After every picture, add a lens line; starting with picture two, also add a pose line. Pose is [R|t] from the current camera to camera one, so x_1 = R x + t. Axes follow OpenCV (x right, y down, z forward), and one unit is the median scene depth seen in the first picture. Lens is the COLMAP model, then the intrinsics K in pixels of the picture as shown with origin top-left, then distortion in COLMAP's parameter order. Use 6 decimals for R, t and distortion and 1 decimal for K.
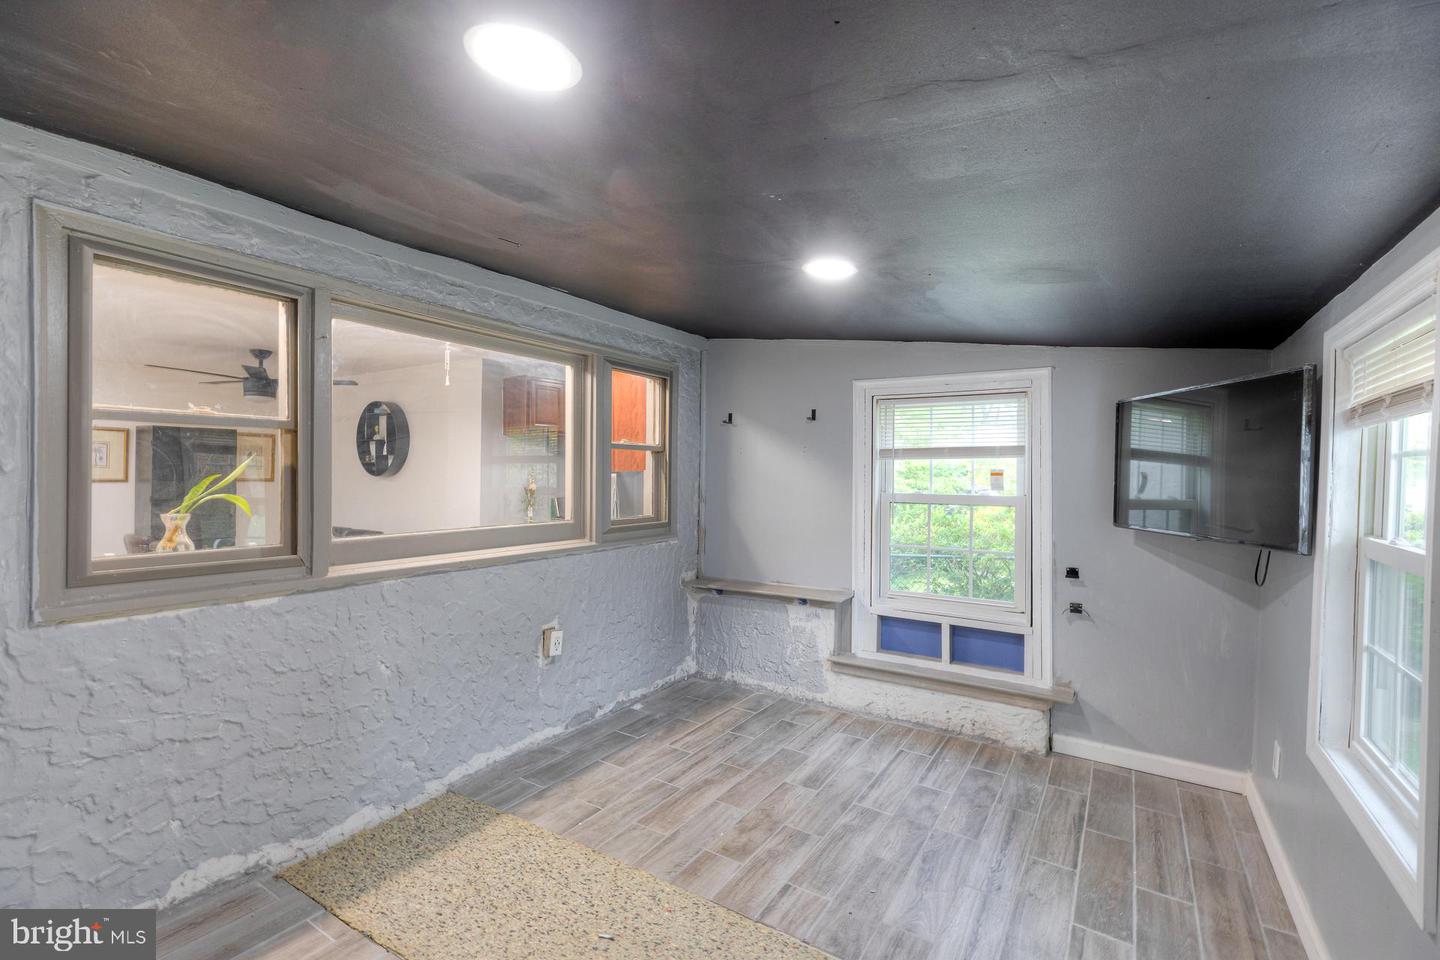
lens RADIAL K [[643.1, 0, 717.8], [0, 643.1, 484.1], [0, 0, 1]] dist [-0.000172, -0.000146]
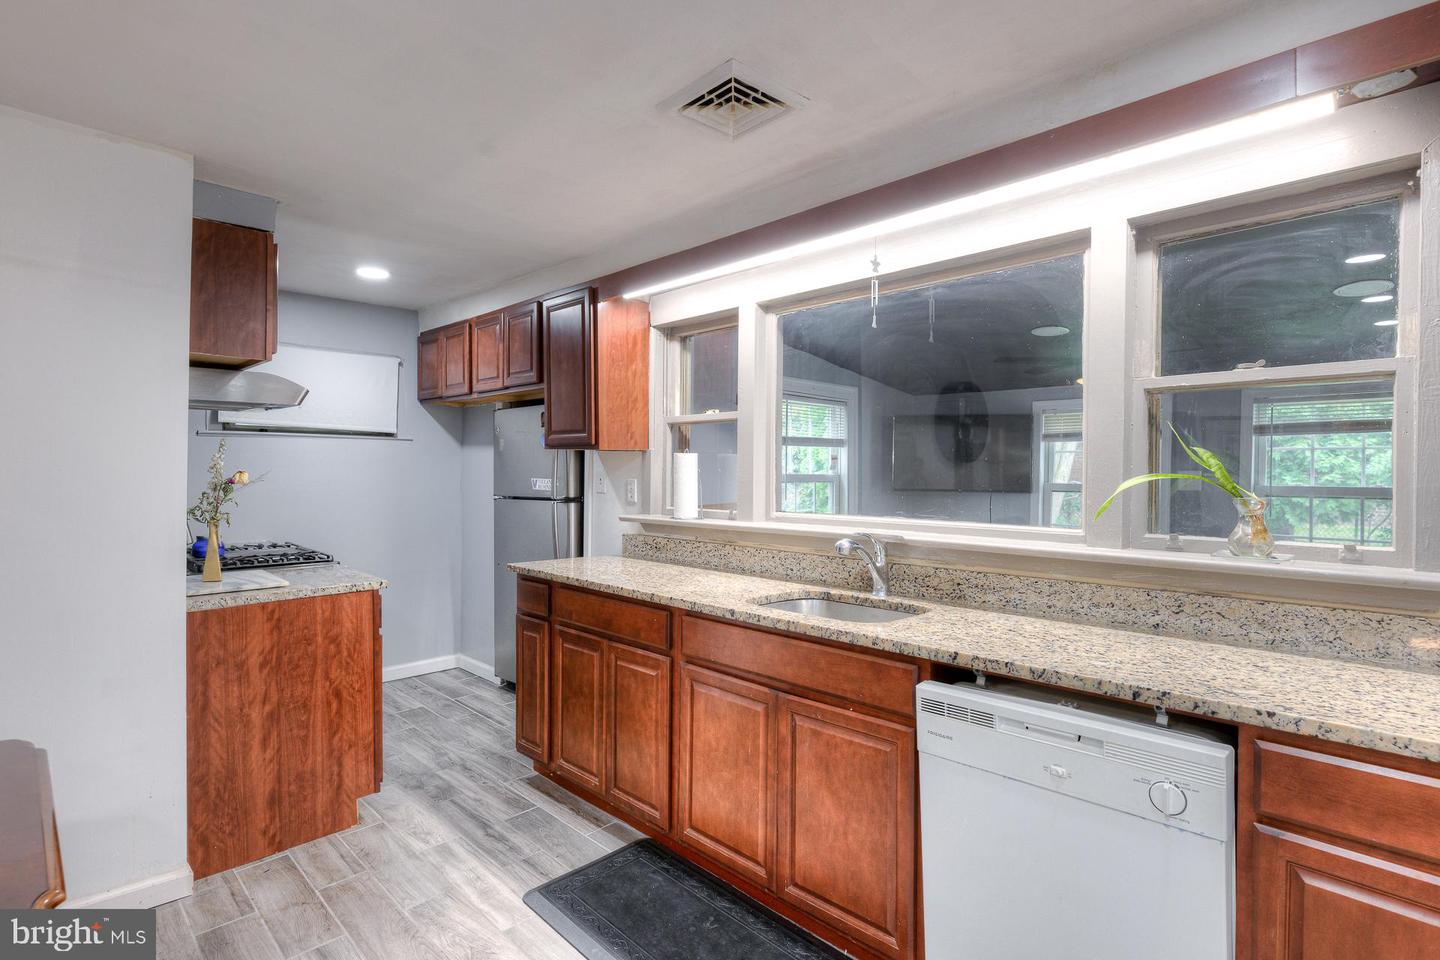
lens RADIAL K [[714.7, 0, 725.5], [0, 714.7, 476.2], [0, 0, 1]] dist [0.002034, -0.000539]
pose [[0.221853, -0.014158, 0.974977, -0.685646], [0.009231, 0.999880, 0.012419, 0.000509], [-0.975036, 0.006244, 0.221957, 0.544927]]
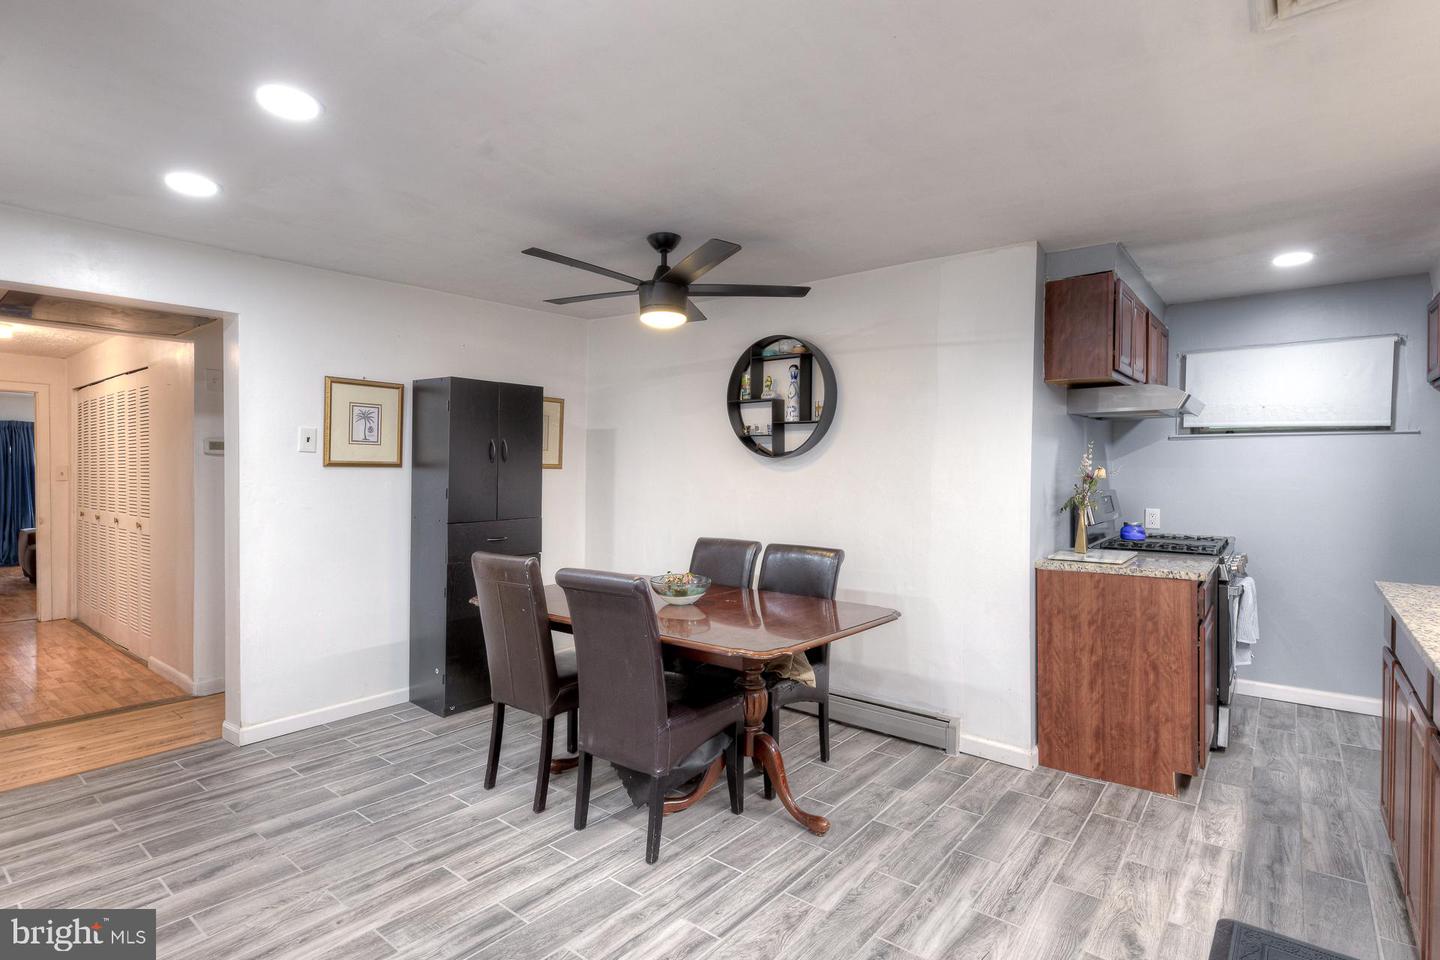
lens RADIAL K [[714.7, 0, 723.4], [0, 714.7, 476.6], [0, 0, 1]] dist [0.002034, -0.000539]
pose [[0.994075, -0.001513, -0.108687, -0.535621], [0.000801, 0.999978, -0.006603, 0.011322], [0.108694, 0.006477, 0.994054, 0.334897]]
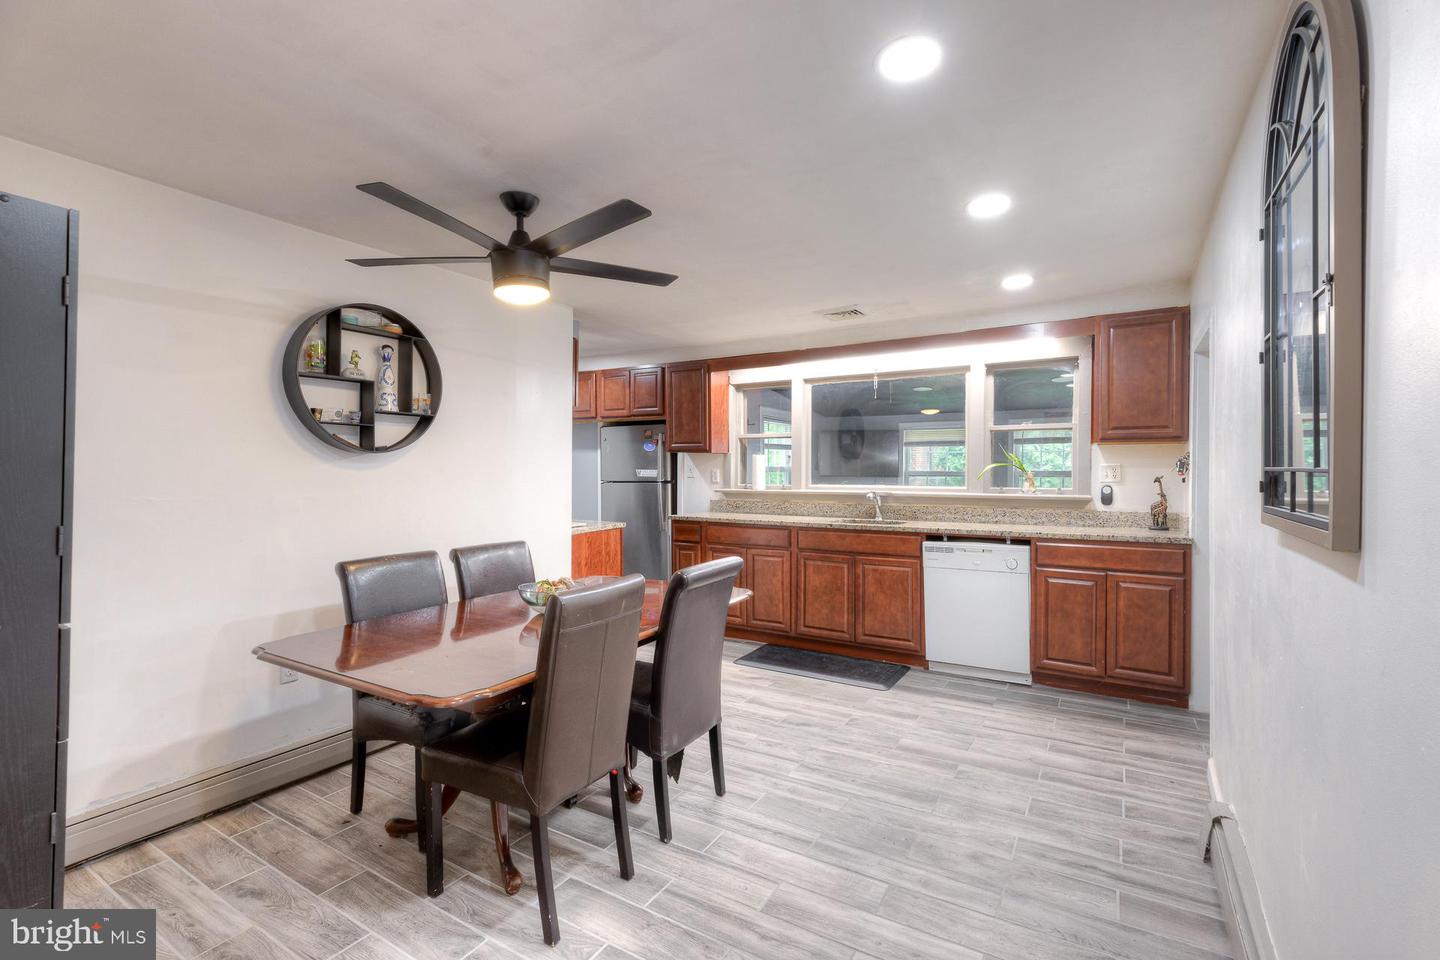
lens RADIAL K [[643.1, 0, 723.7], [0, 643.1, 473.3], [0, 0, 1]] dist [-0.000172, -0.000146]
pose [[-0.019917, -0.017031, 0.999657, -1.109695], [0.014248, 0.999749, 0.017316, -0.000743], [-0.999700, 0.014588, -0.019670, 0.779743]]
